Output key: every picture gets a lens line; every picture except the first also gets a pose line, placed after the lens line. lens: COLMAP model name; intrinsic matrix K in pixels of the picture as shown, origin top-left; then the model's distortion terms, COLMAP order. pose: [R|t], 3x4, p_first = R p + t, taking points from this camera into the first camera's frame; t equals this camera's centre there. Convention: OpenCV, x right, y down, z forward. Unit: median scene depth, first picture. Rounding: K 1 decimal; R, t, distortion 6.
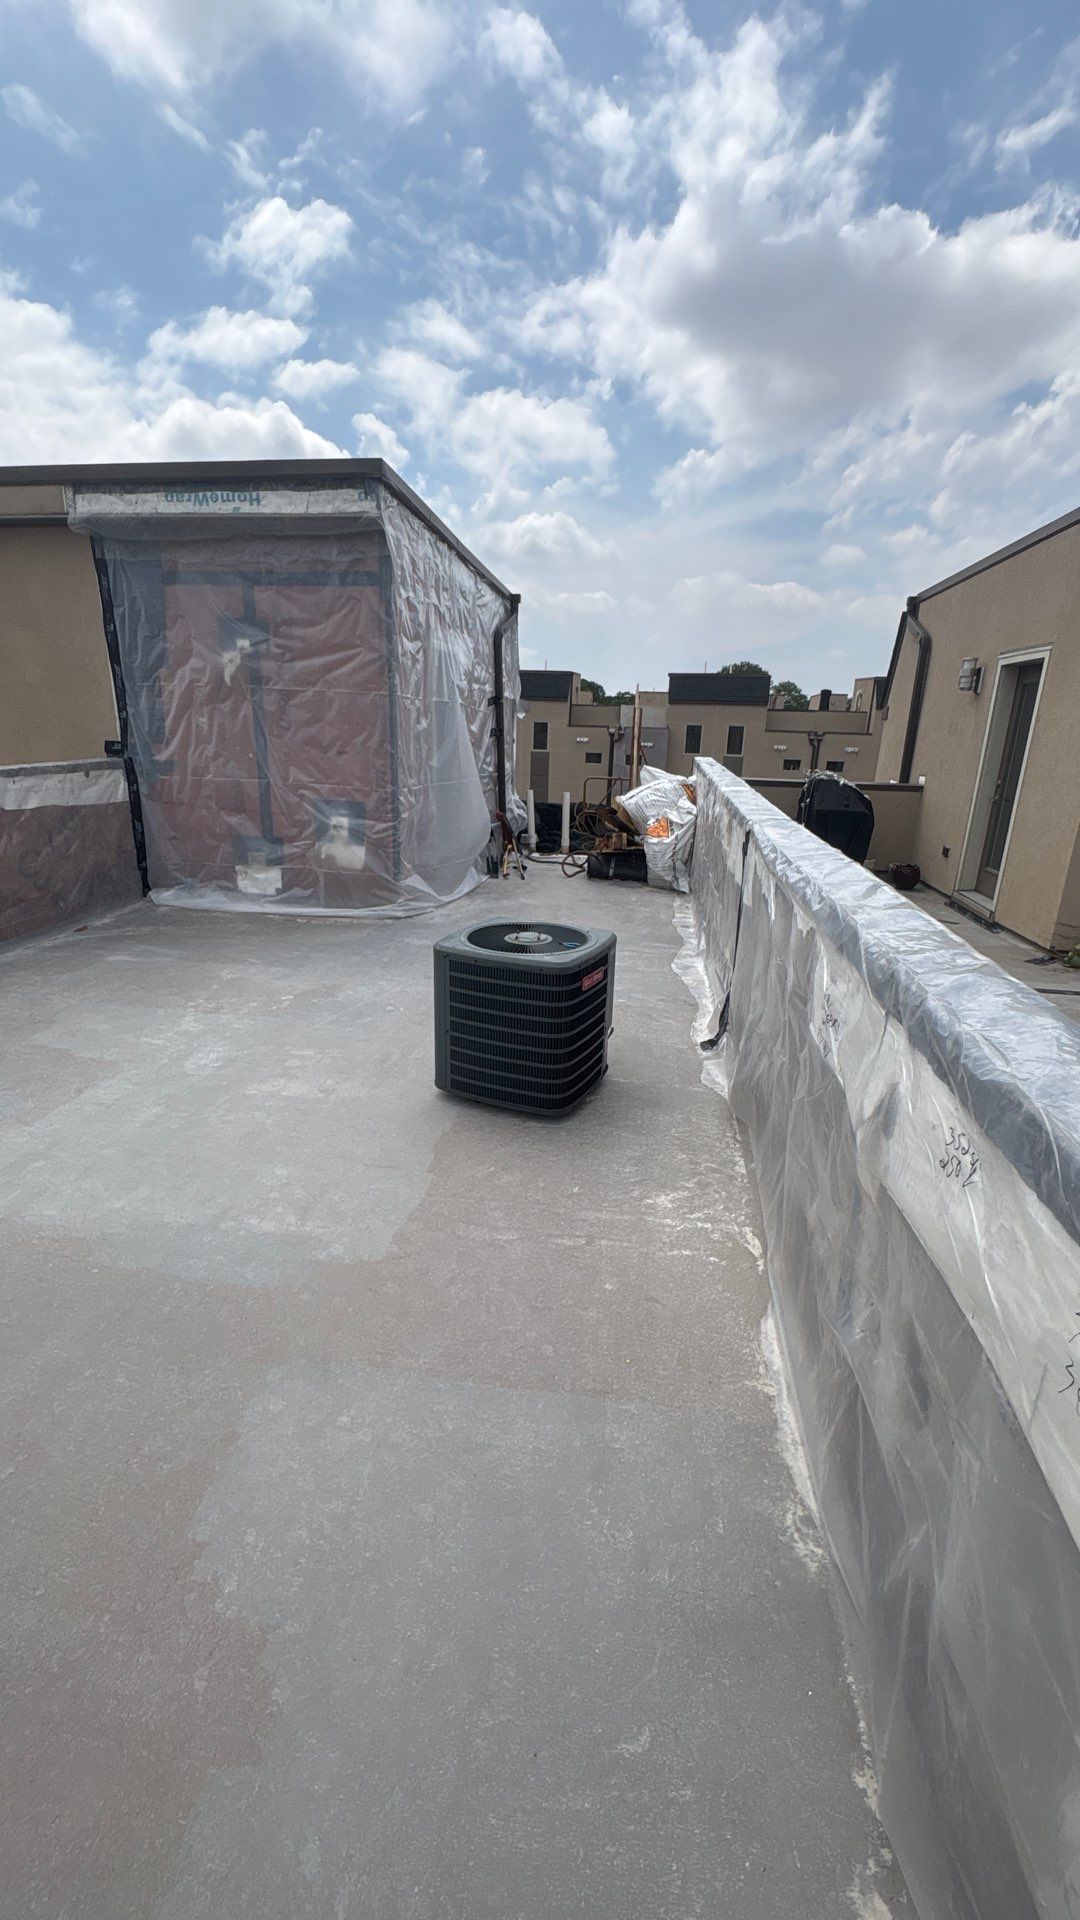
lens RADIAL K [[755.0, 0, 540.0], [0, 755.0, 960.0], [0, 0, 1]] dist [0.000885, -0.000025]
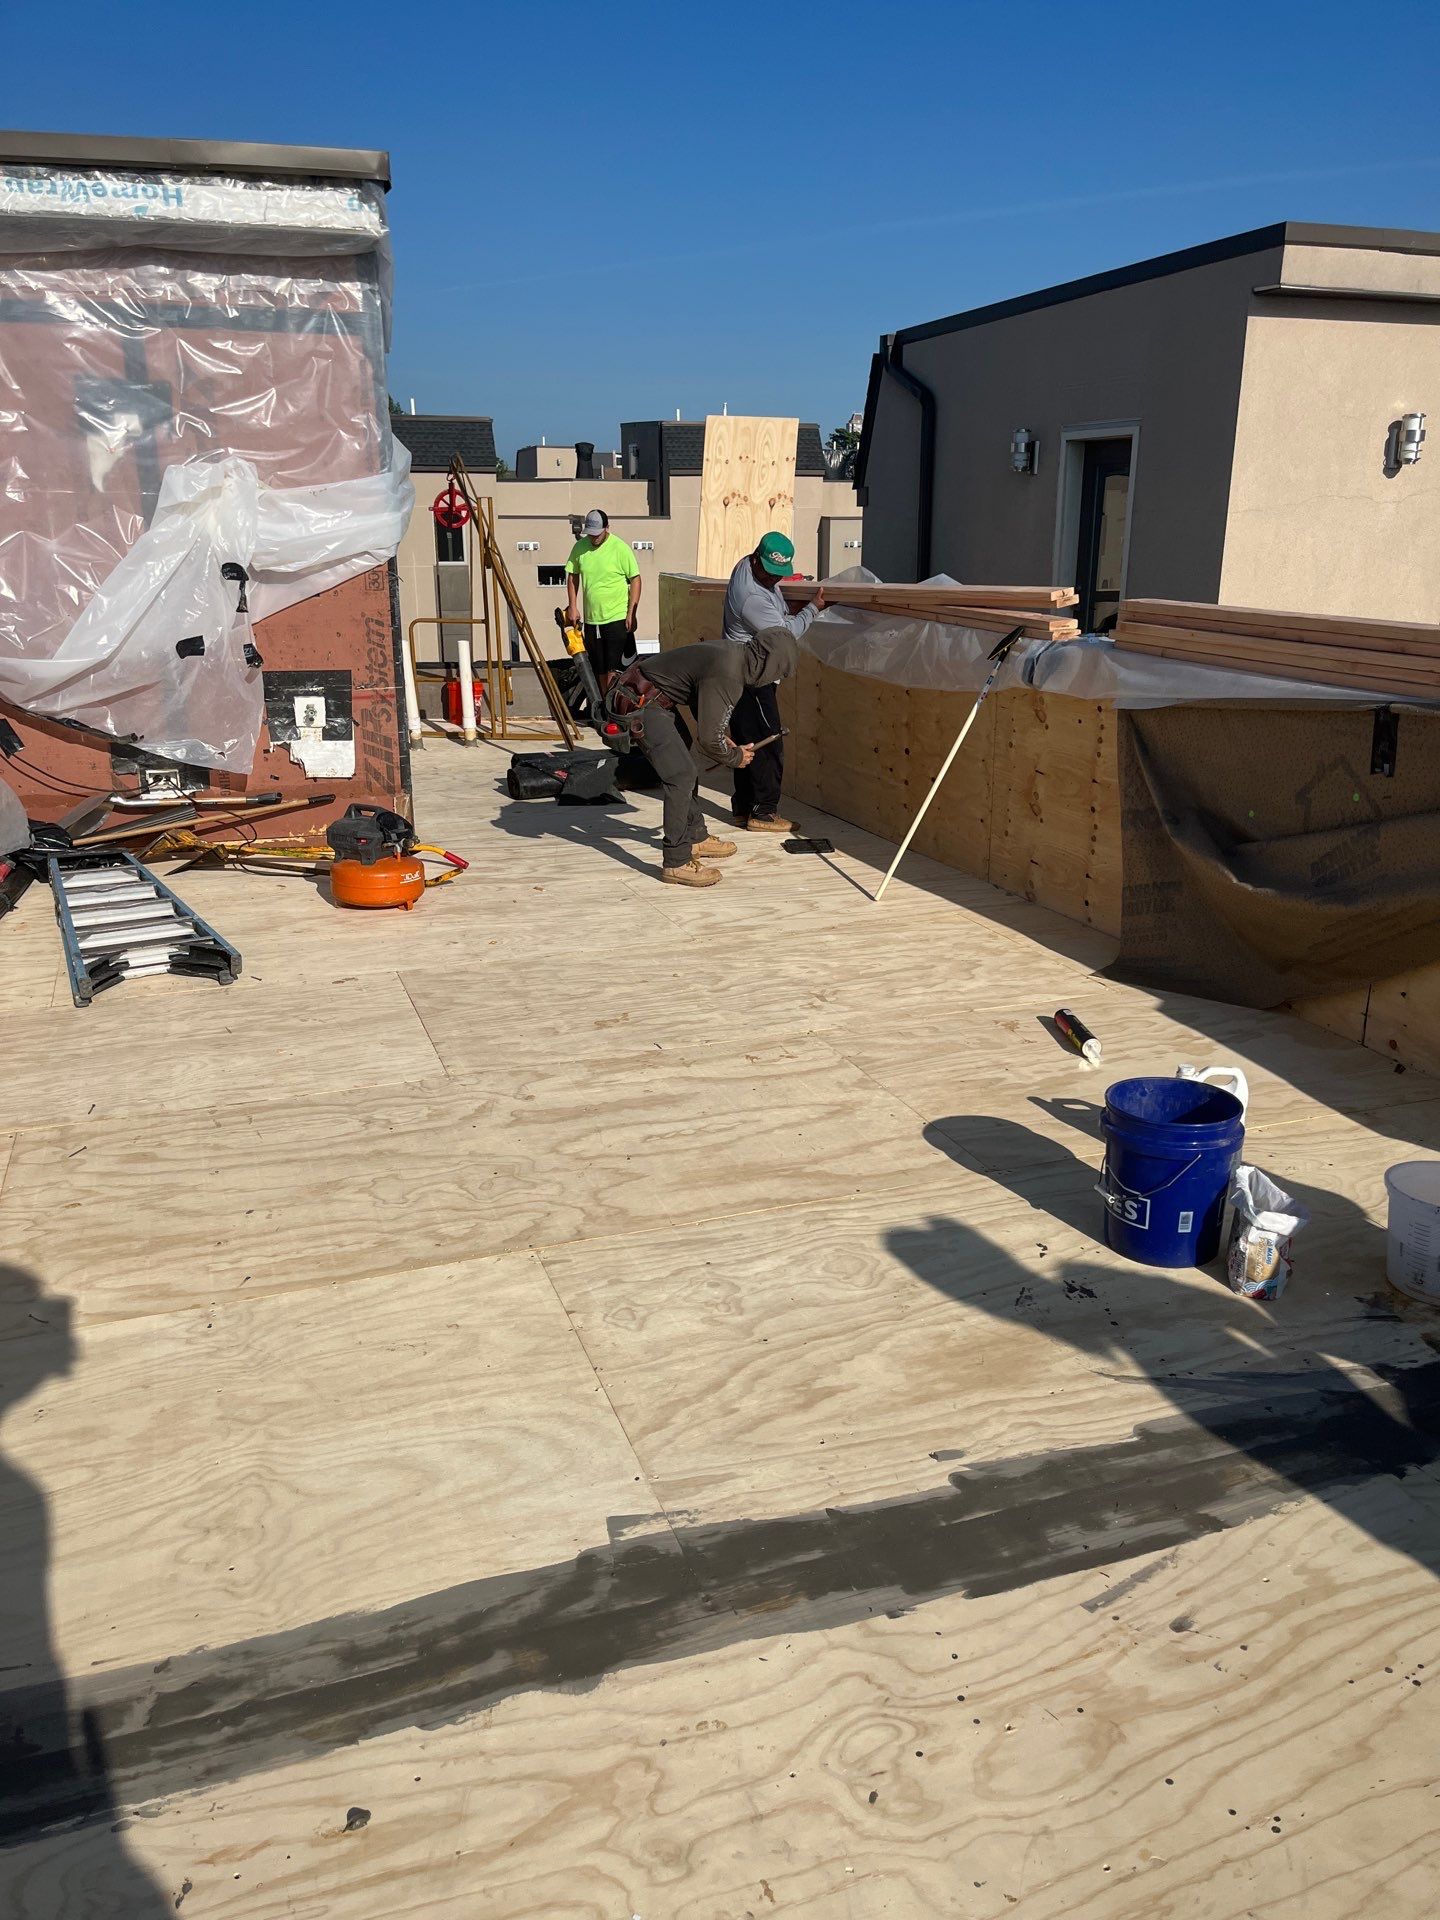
lens RADIAL K [[1469.5, 0, 720.0], [0, 1469.5, 960.0], [0, 0, 1]] dist [0.030695, -0.009692]
pose [[0.886597, -0.161476, 0.433441, -0.556596], [0.162779, 0.986063, 0.034392, 0.038801], [-0.432954, 0.040063, 0.900525, -0.247937]]
